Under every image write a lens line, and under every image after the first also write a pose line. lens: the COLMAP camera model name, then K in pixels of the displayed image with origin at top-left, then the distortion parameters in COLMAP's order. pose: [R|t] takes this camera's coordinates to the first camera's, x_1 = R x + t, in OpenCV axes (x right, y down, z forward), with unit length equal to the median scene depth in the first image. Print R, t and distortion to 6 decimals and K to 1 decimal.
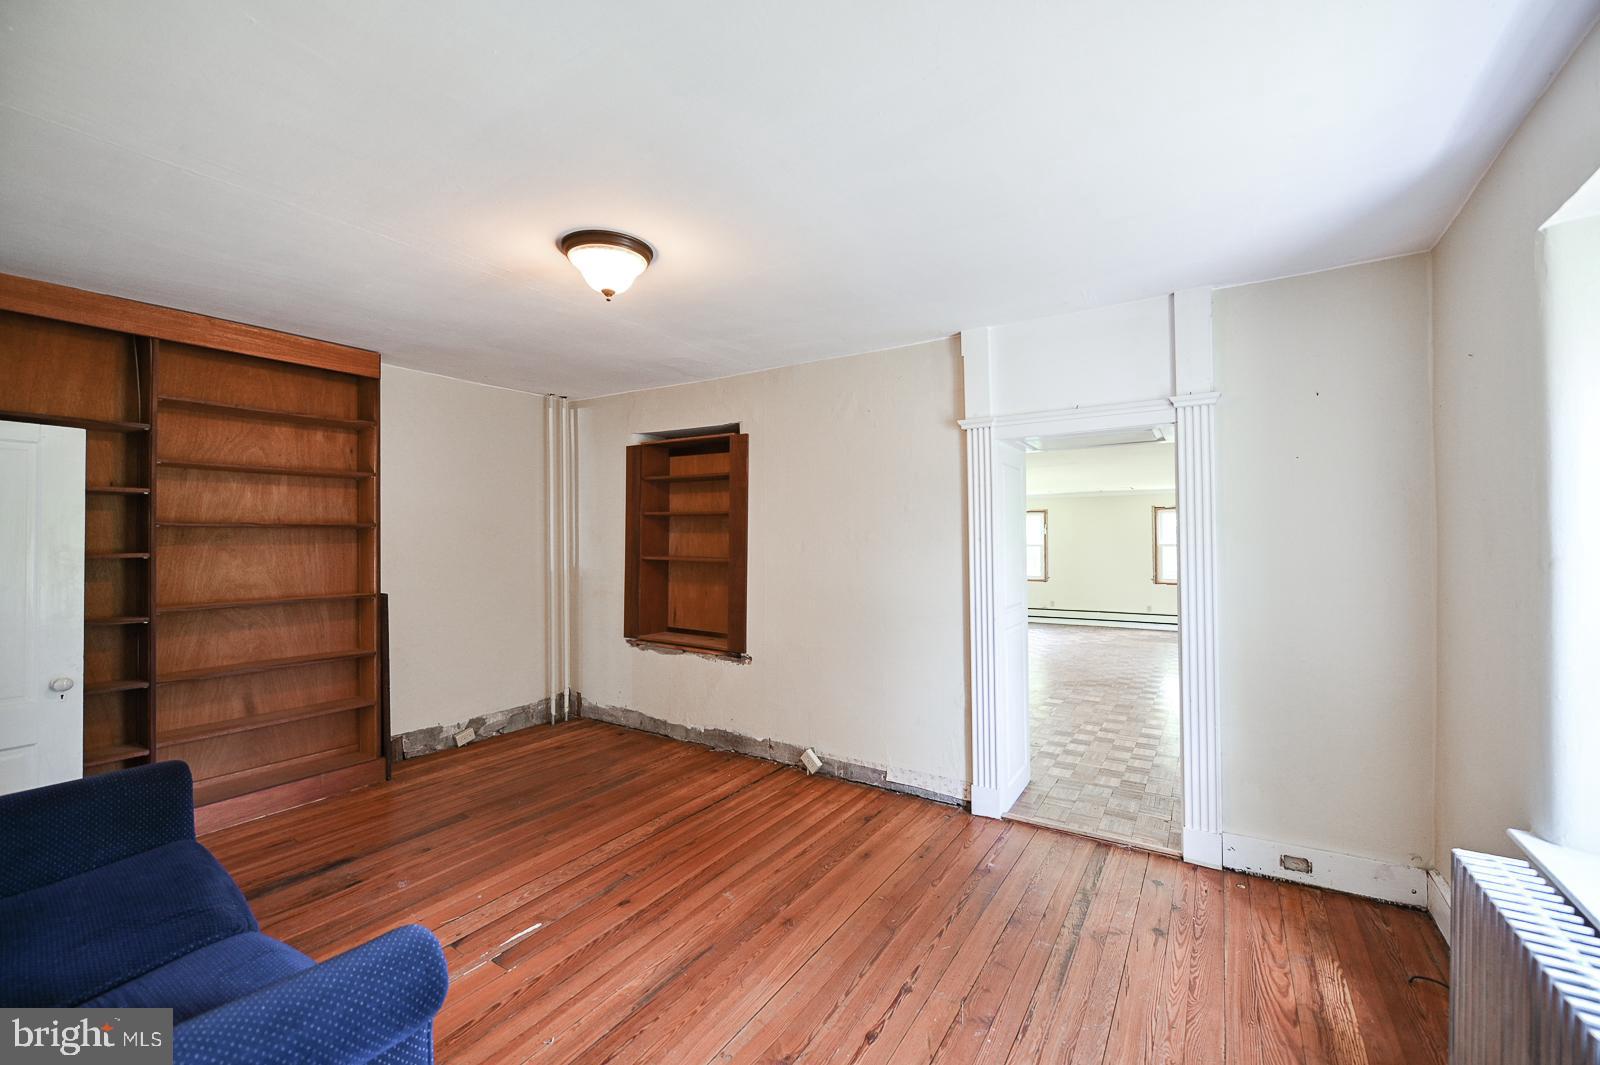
lens RADIAL K [[638.2, 0, 800.0], [0, 638.2, 532.5], [0, 0, 1]] dist [-0.006972, -0.000428]
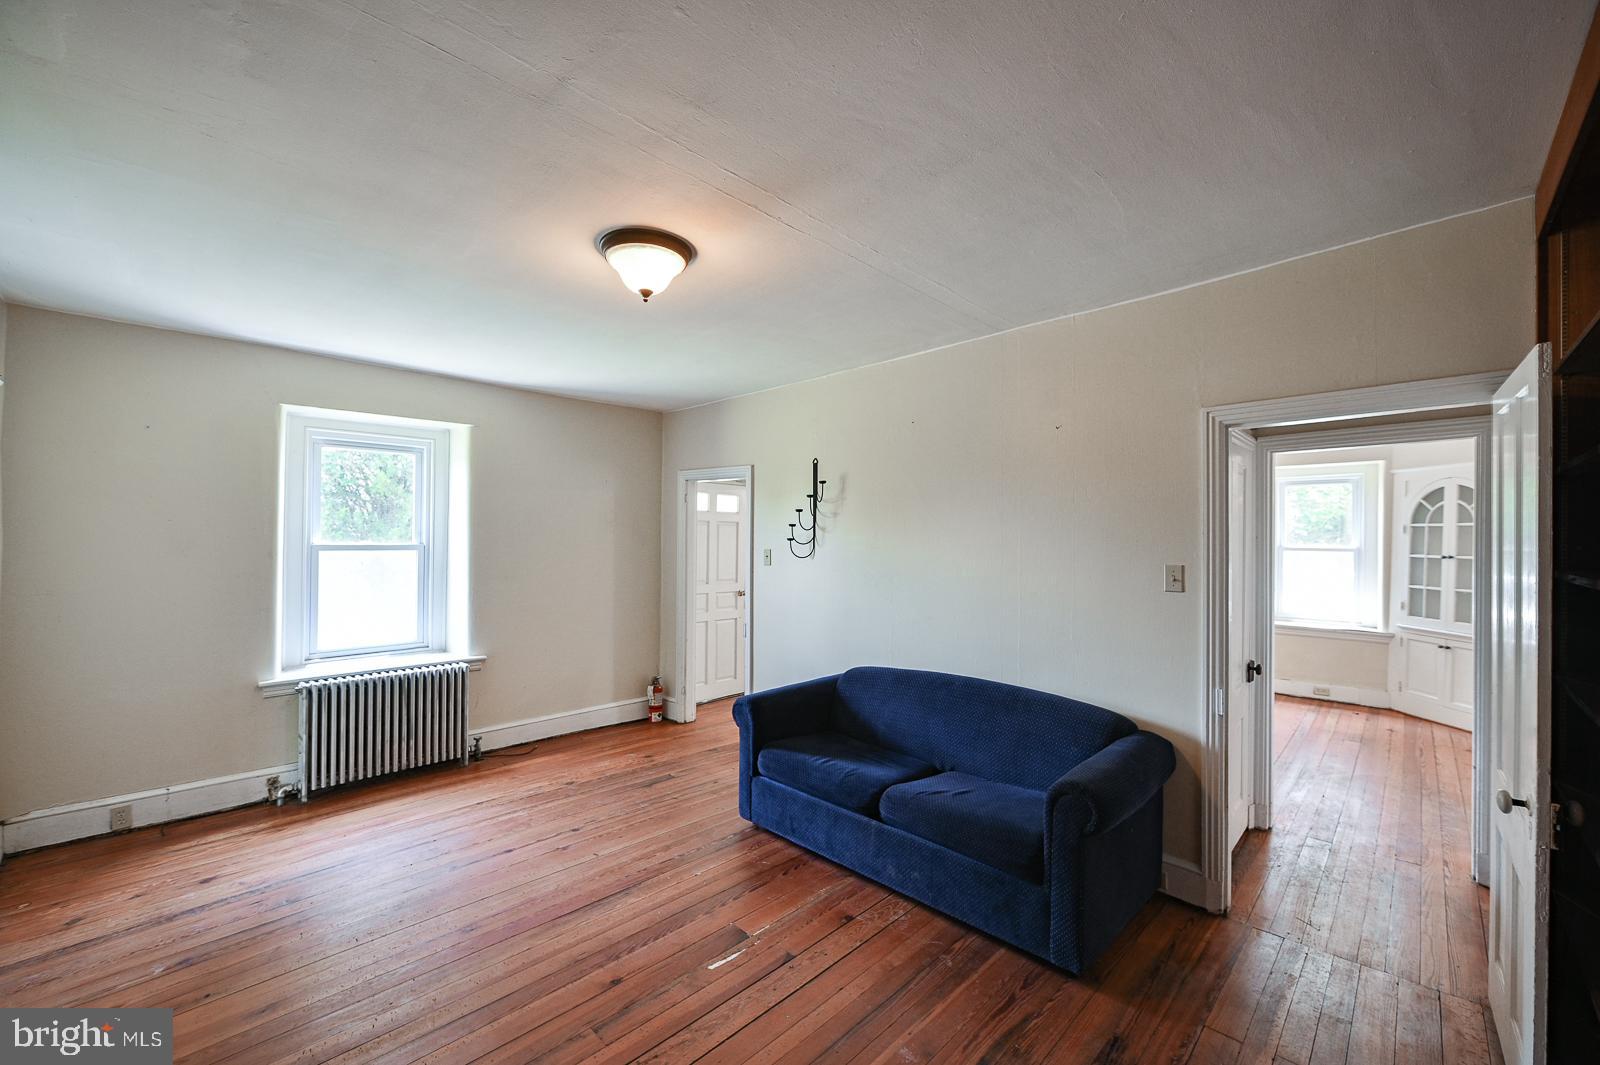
lens RADIAL K [[638.2, 0, 800.0], [0, 638.2, 532.5], [0, 0, 1]] dist [-0.006972, -0.000428]
pose [[-0.980470, -0.000142, 0.196671, -0.732660], [-0.004161, 0.999791, -0.020022, 0.004568], [-0.196627, -0.020450, -0.980265, 1.926402]]
